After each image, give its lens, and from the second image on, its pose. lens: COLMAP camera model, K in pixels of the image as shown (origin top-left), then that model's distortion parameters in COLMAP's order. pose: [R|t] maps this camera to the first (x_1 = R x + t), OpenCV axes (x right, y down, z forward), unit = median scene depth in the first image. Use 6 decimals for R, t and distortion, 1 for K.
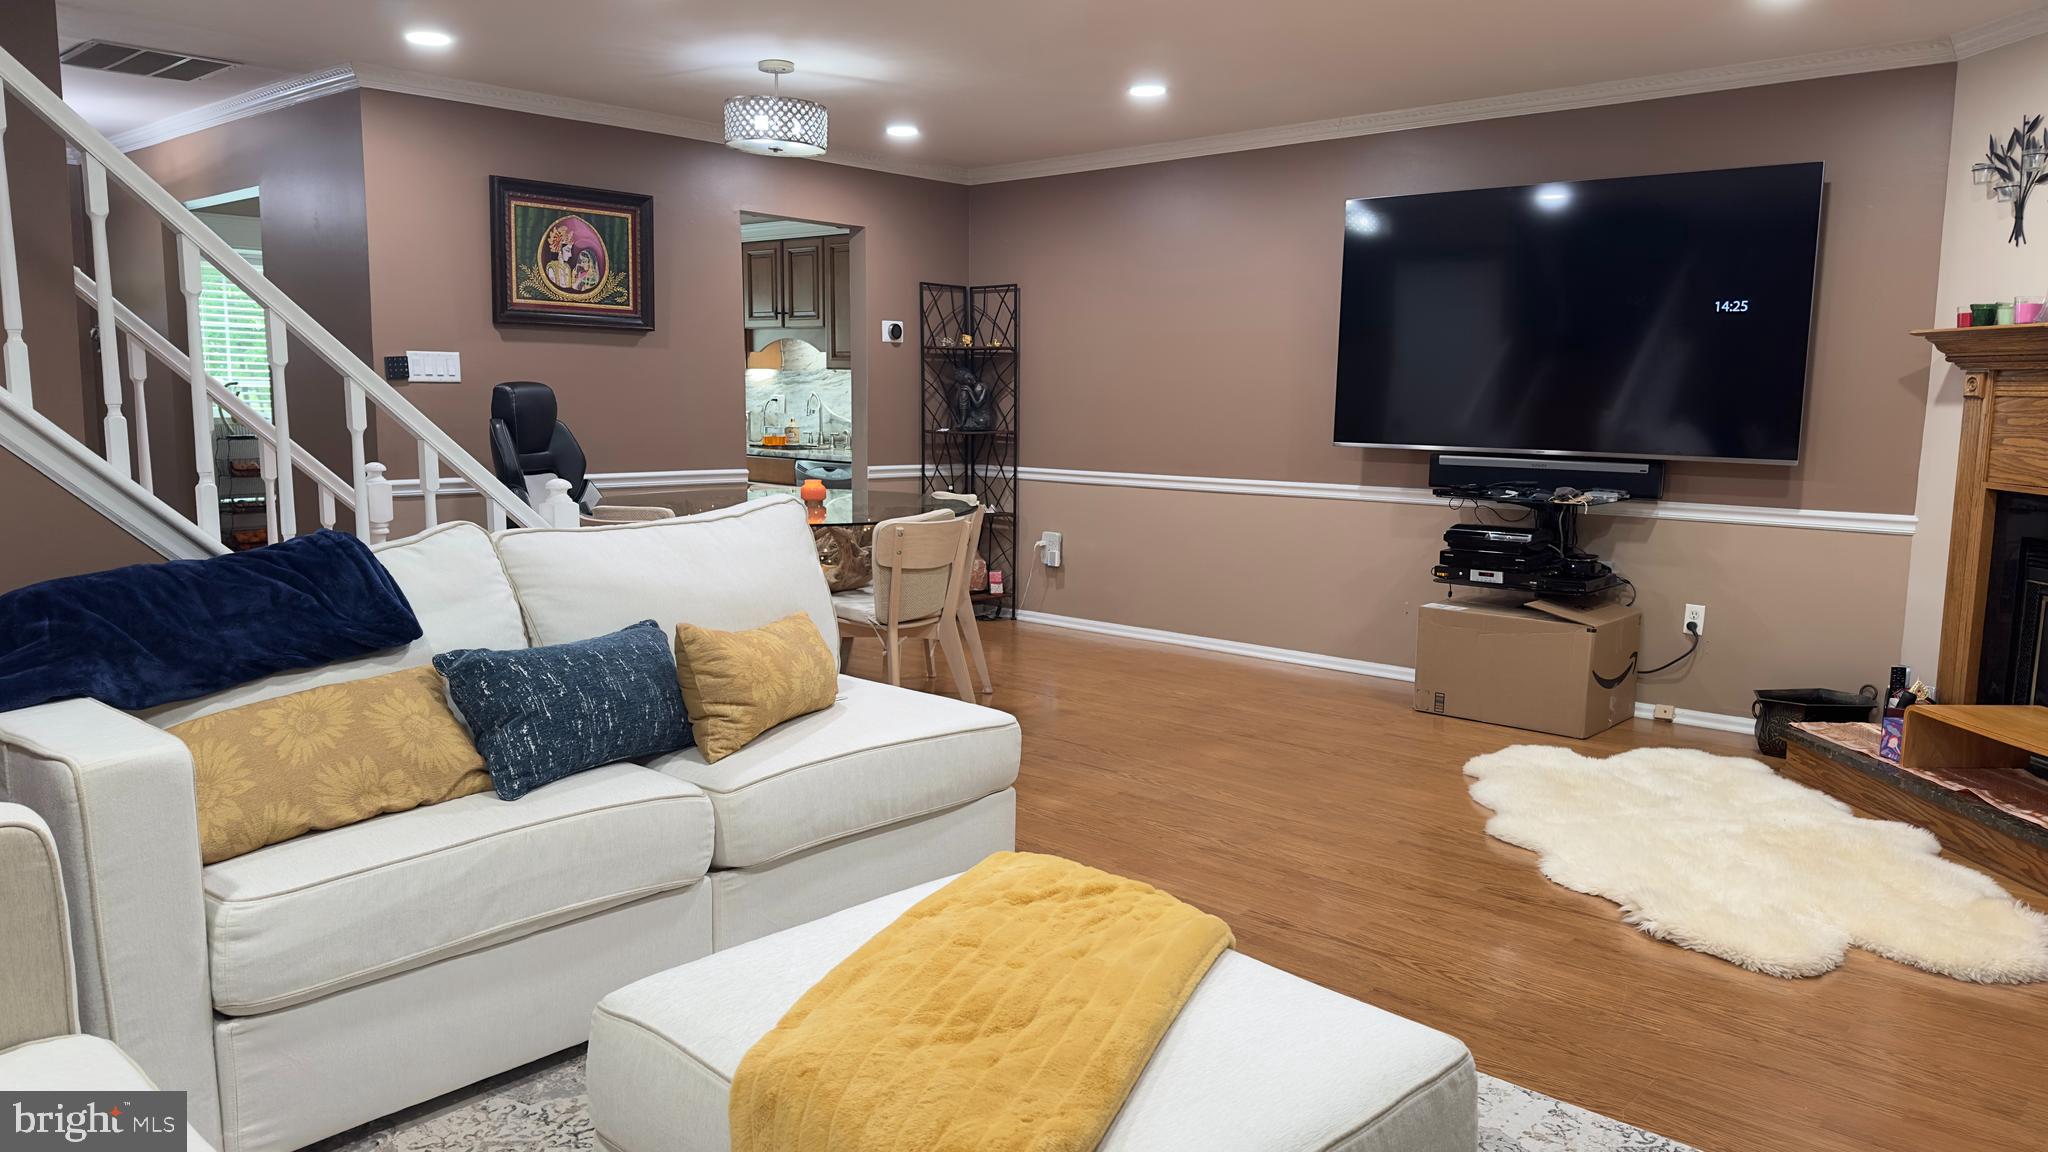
lens RADIAL K [[1409.7, 0, 1017.8], [0, 1409.7, 576.7], [0, 0, 1]] dist [0.122010, -0.165259]
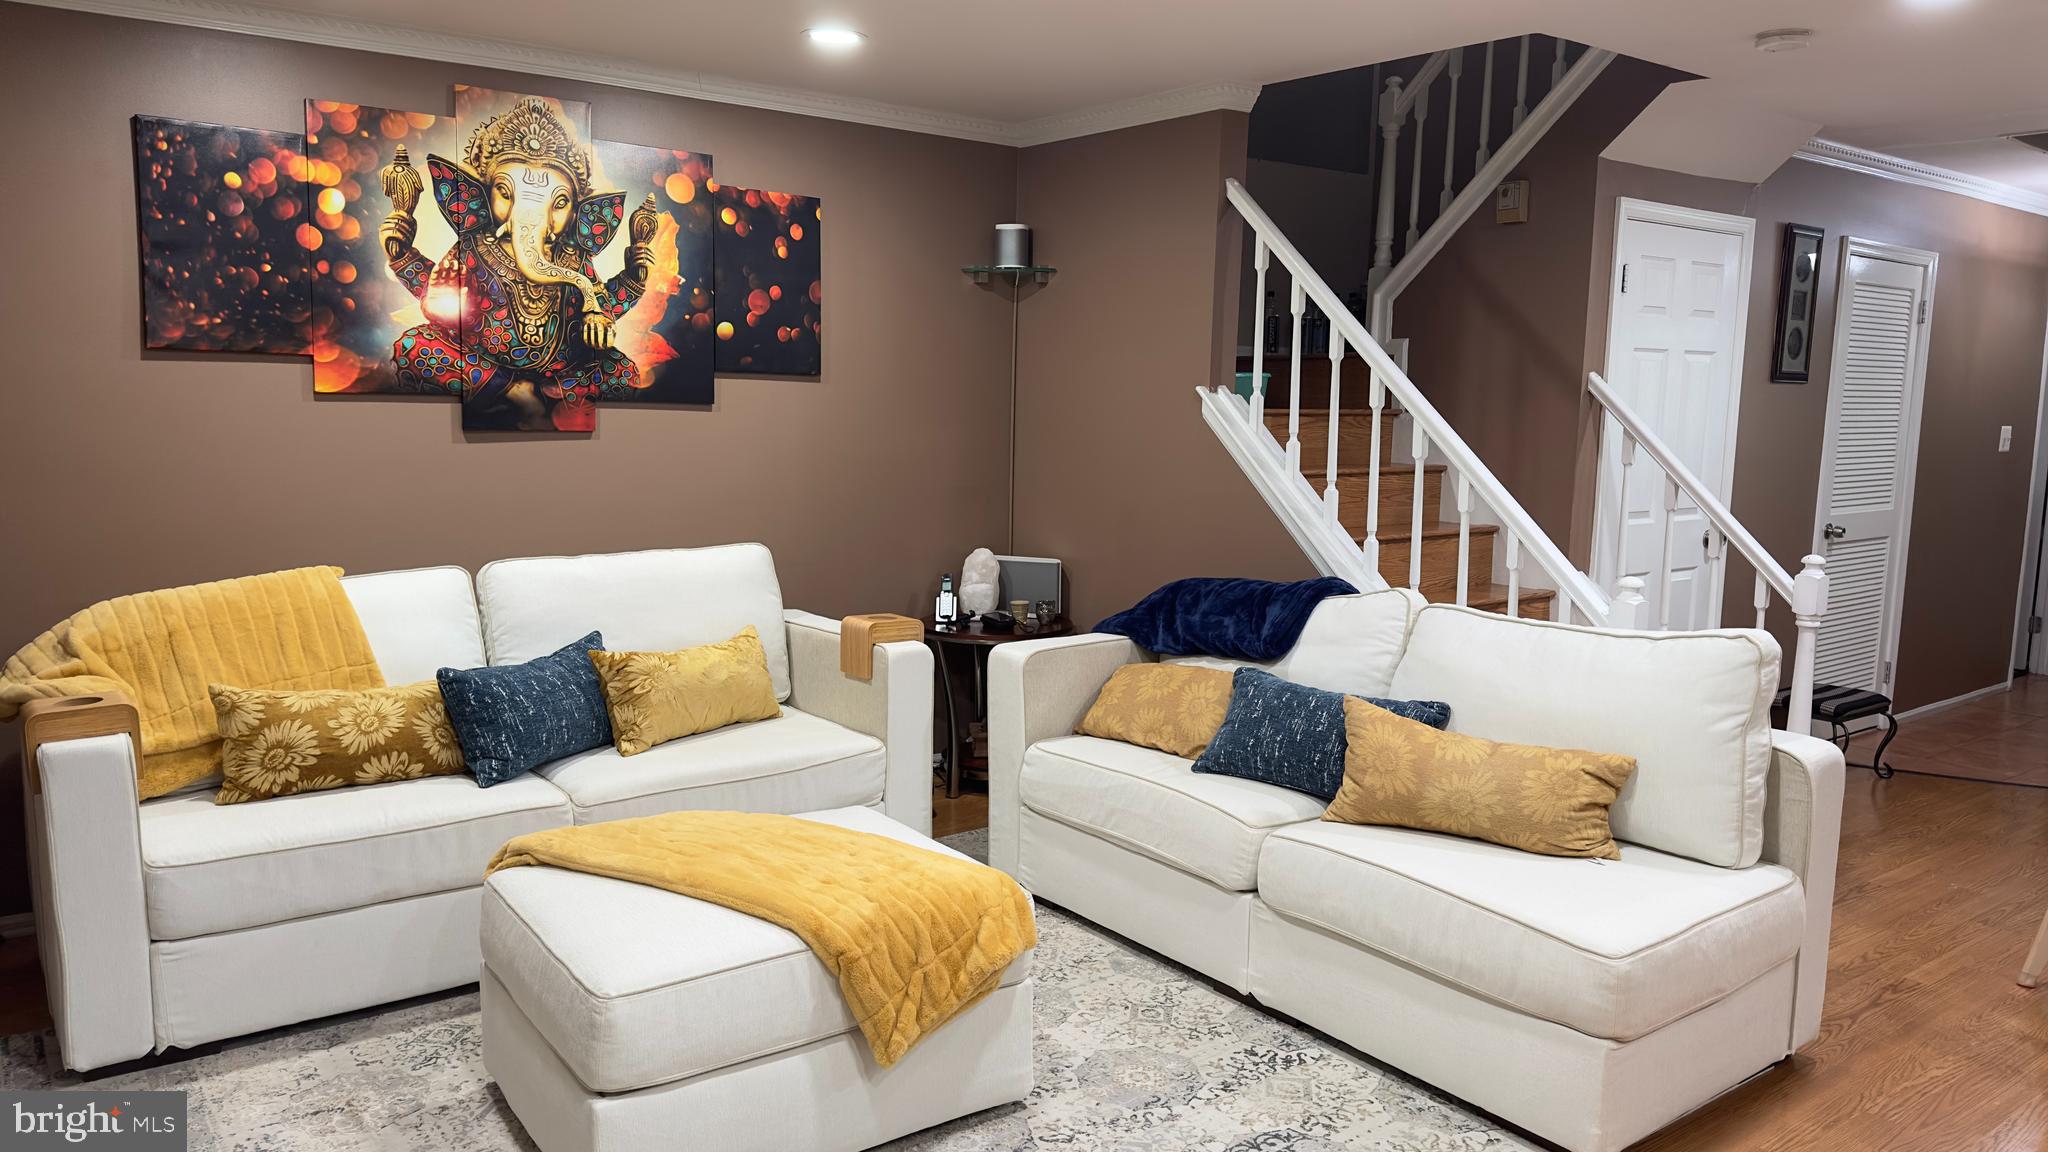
lens RADIAL K [[1409.7, 0, 1017.8], [0, 1409.7, 576.7], [0, 0, 1]] dist [0.122010, -0.165259]
pose [[-0.154271, 0.123589, -0.980268, 0.436857], [-0.151840, 0.977394, 0.147123, -0.090302], [0.976291, 0.171541, -0.132018, 0.427944]]
